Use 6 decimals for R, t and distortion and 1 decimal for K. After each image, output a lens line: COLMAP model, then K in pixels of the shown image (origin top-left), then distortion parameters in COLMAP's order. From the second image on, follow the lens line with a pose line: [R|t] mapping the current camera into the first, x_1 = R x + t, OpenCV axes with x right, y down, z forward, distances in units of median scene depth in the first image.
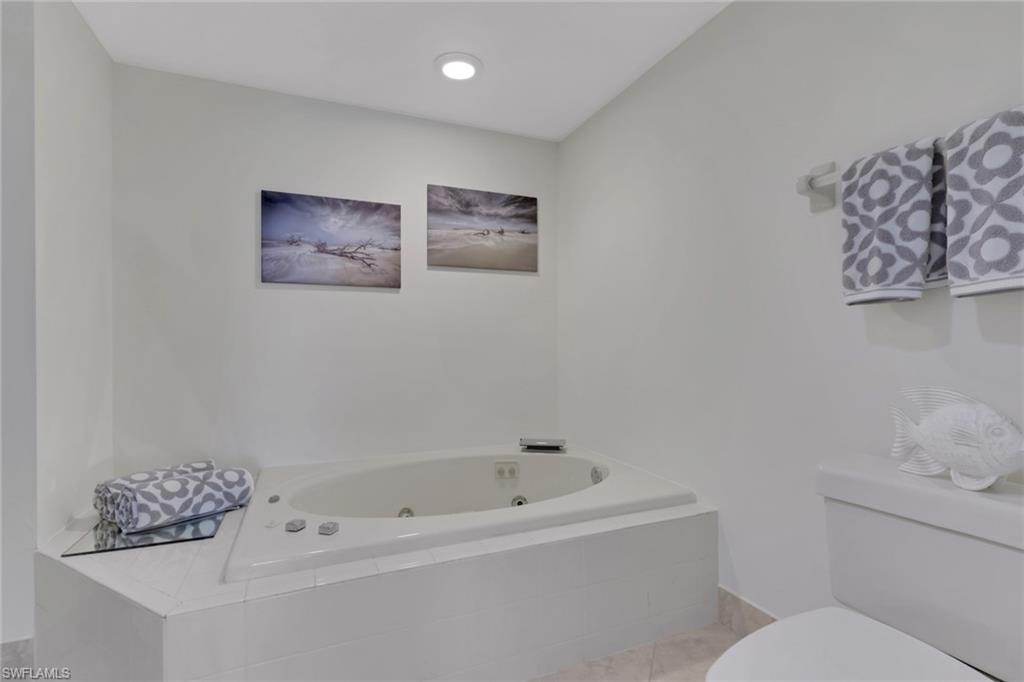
lens RADIAL K [[484.5, 0, 512.0], [0, 484.5, 341.0], [0, 0, 1]] dist [-0.000216, -0.000090]
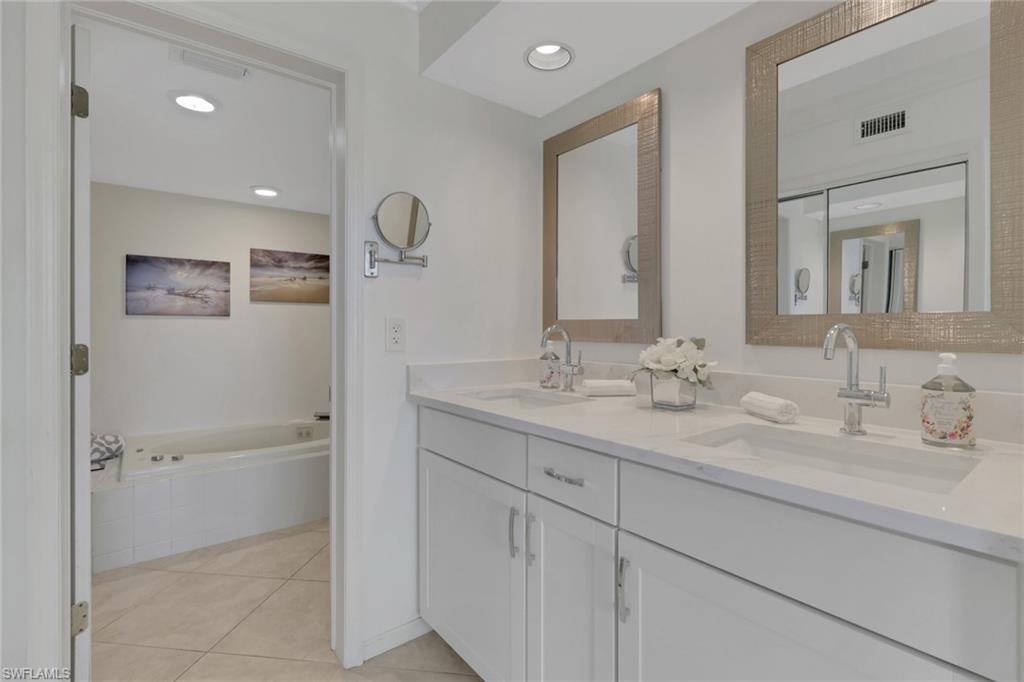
lens RADIAL K [[482.0, 0, 509.9], [0, 482.0, 324.7], [0, 0, 1]] dist [0.000066, 0.000152]
pose [[0.967852, 0.003580, 0.251496, 0.250573], [-0.002172, 0.999980, -0.005873, -0.078648], [-0.251513, 0.005138, 0.967840, -0.714915]]
